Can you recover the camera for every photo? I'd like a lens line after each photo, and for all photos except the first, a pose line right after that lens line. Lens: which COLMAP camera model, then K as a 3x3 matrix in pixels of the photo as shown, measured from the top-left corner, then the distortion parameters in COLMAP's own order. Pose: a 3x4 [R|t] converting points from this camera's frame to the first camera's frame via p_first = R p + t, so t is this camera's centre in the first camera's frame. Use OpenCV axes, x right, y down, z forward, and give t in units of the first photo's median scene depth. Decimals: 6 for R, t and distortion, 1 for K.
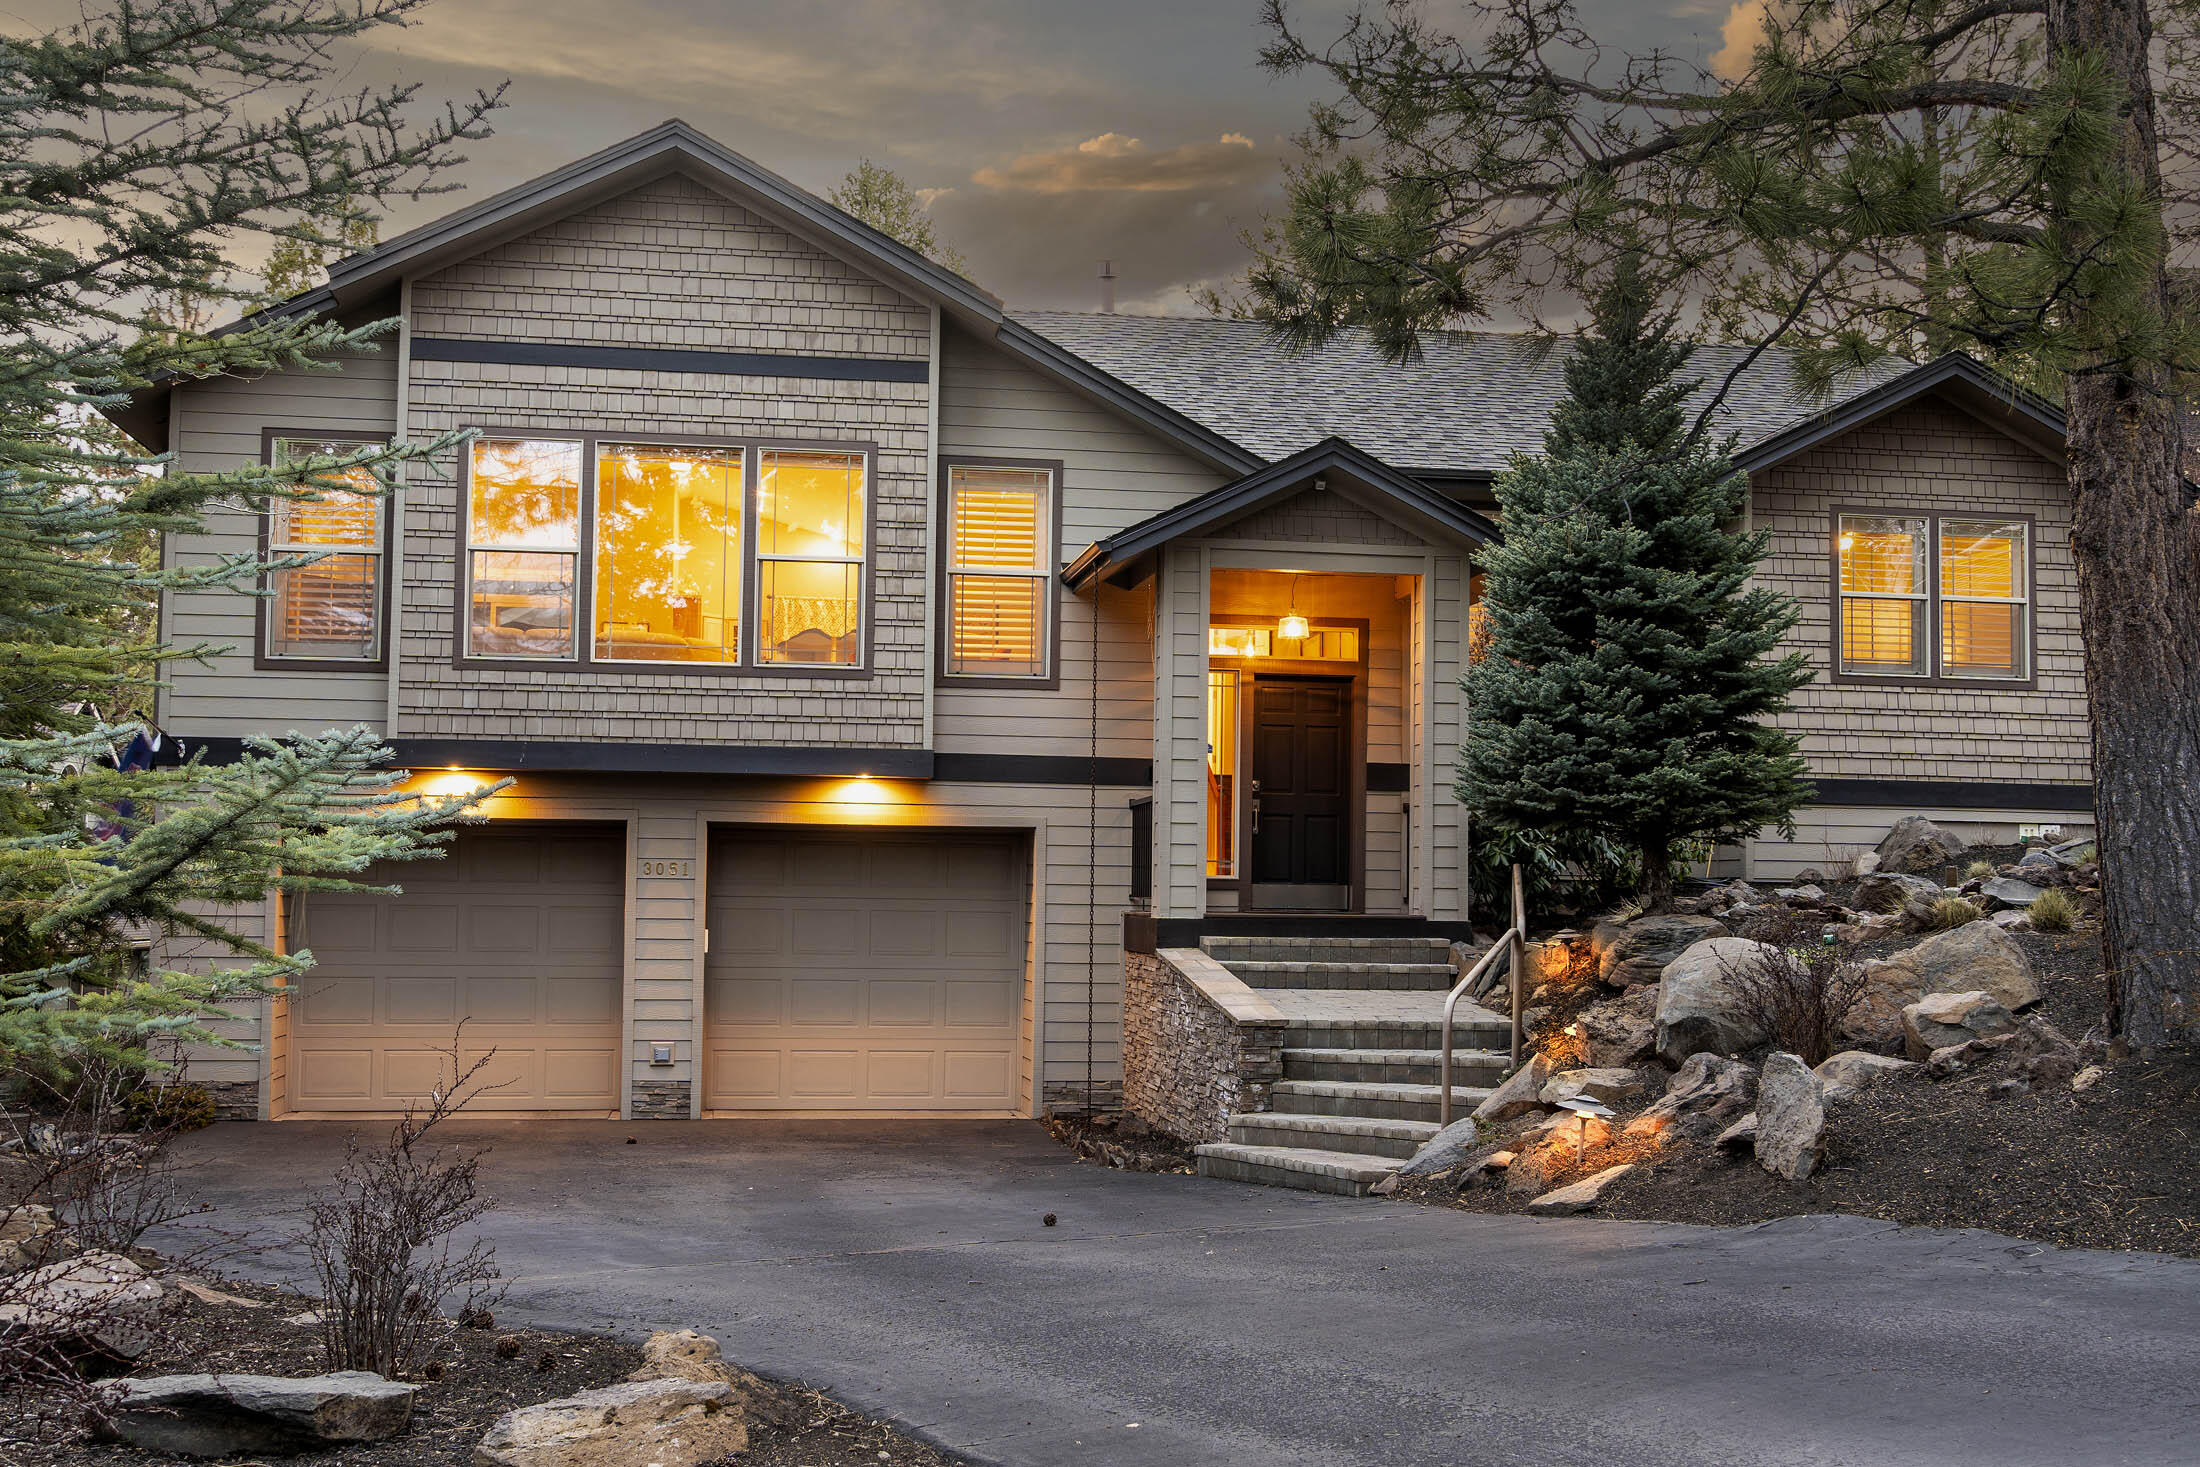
lens RADIAL K [[2533.1, 0, 1099.6], [0, 2533.1, 729.3], [0, 0, 1]] dist [0.027645, 0.000000]
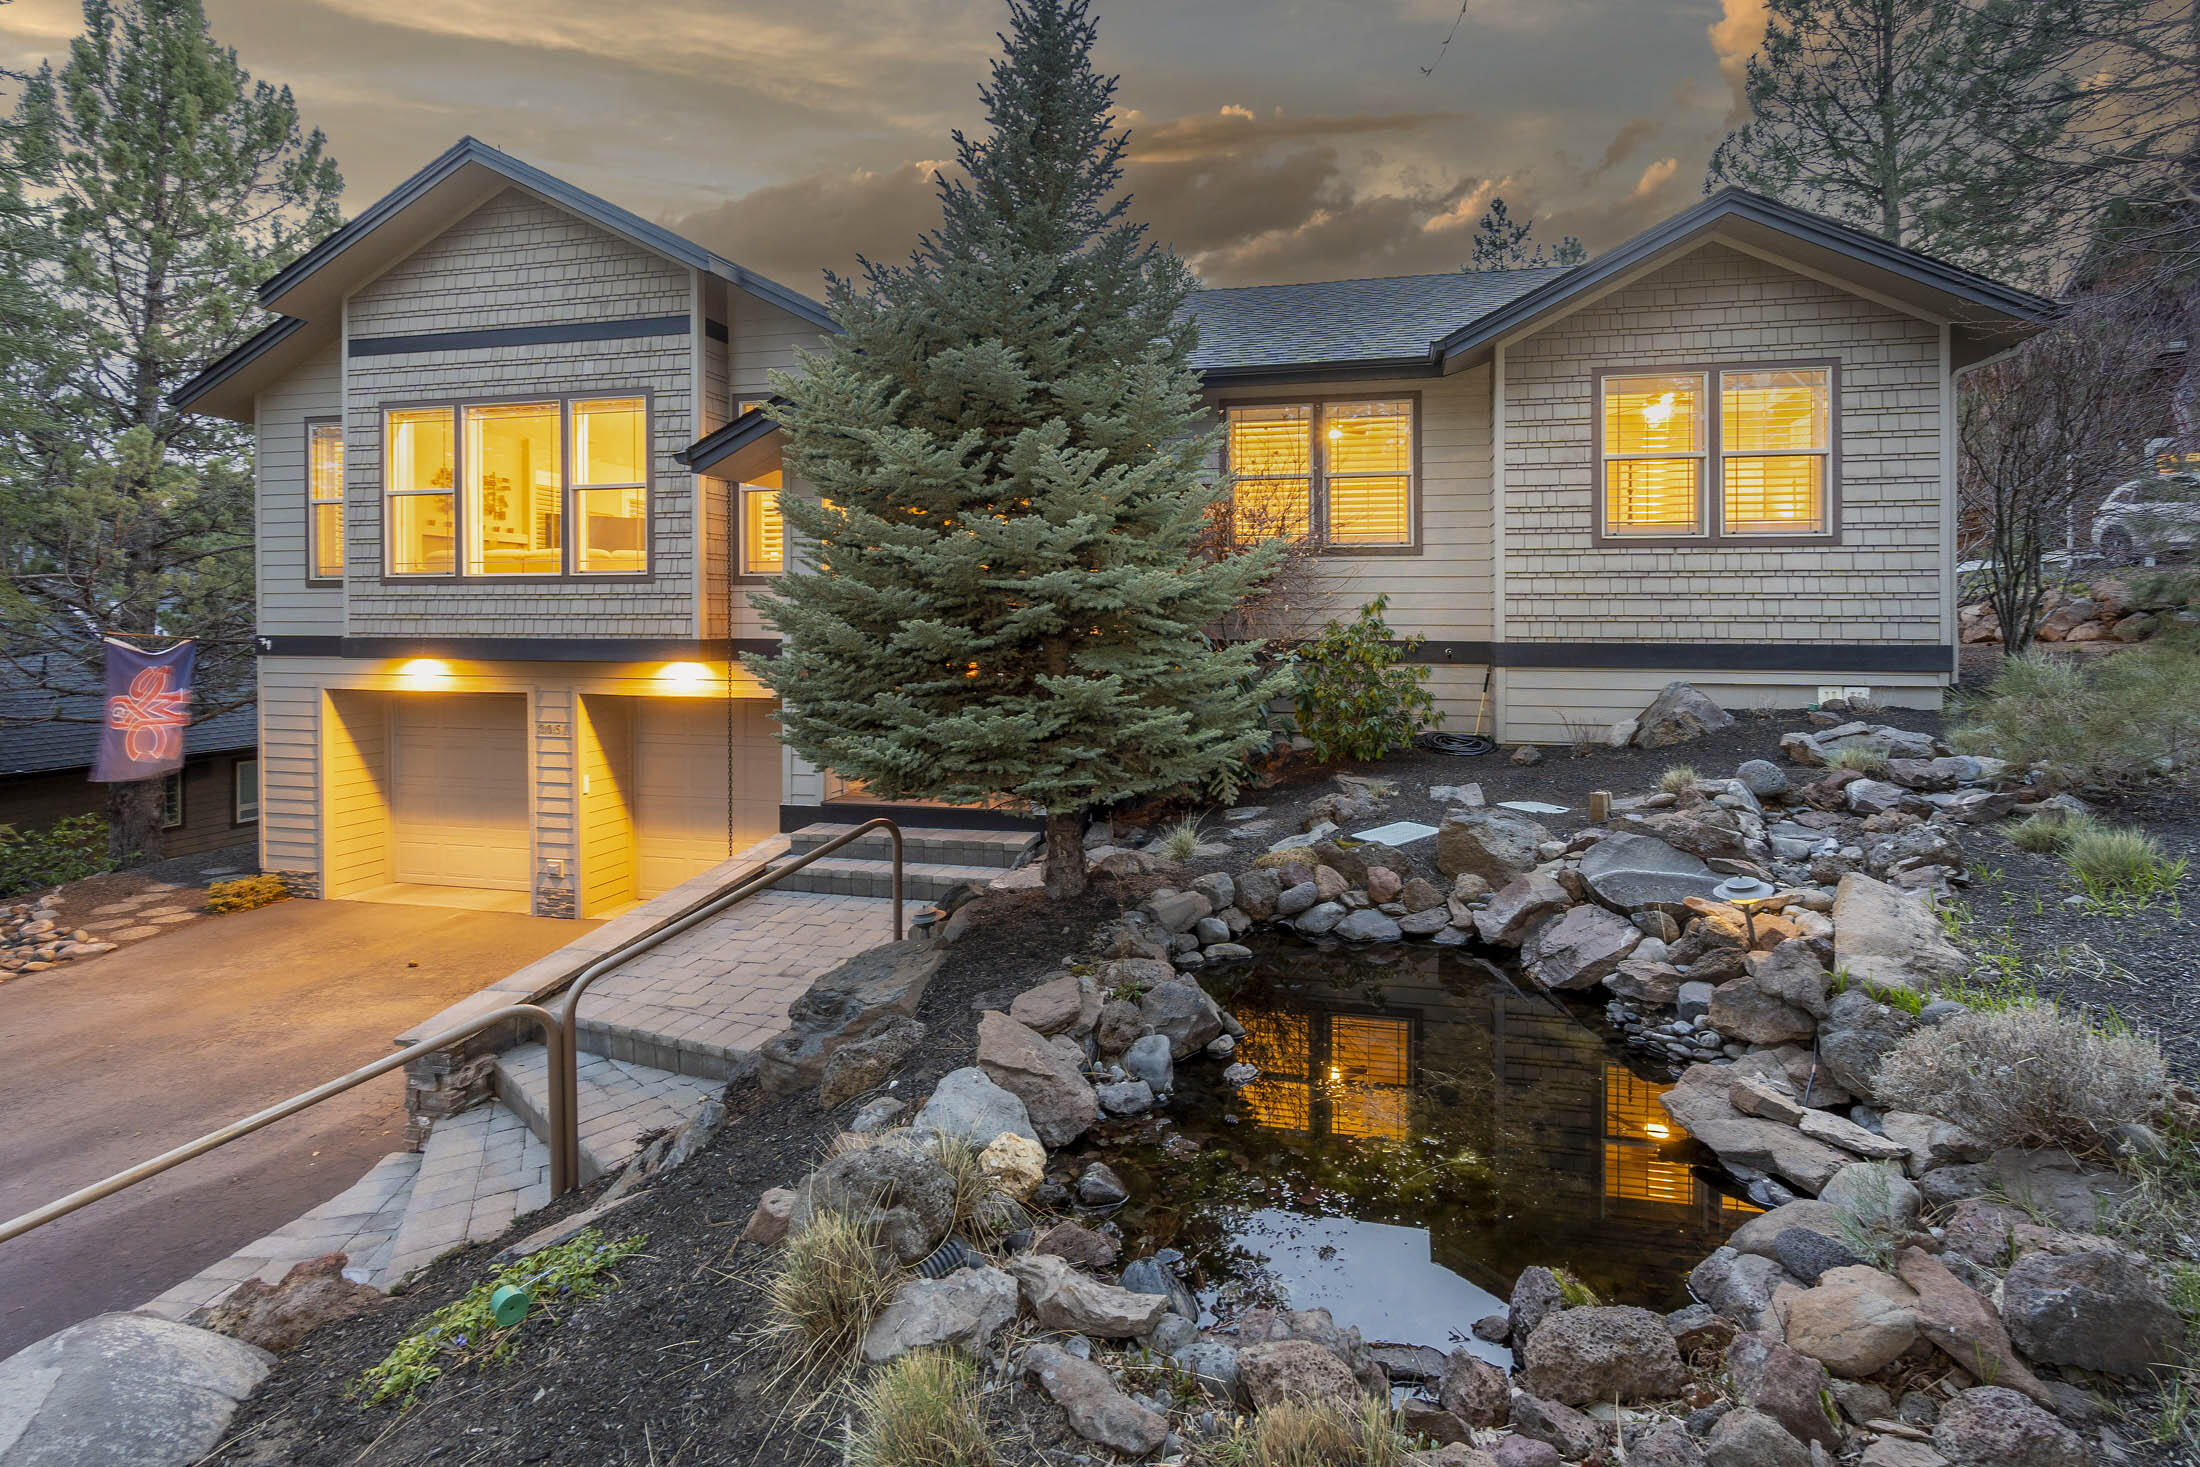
lens RADIAL K [[996.3, 0, 1164.7], [0, 996.3, 610.4], [0, 0, 1]] dist [-0.000360, 0.000060]
pose [[0.923608, -0.012330, -0.383139, 0.319081], [0.035814, 0.997887, 0.054221, -0.023295], [0.381661, -0.063800, 0.922098, 0.644335]]
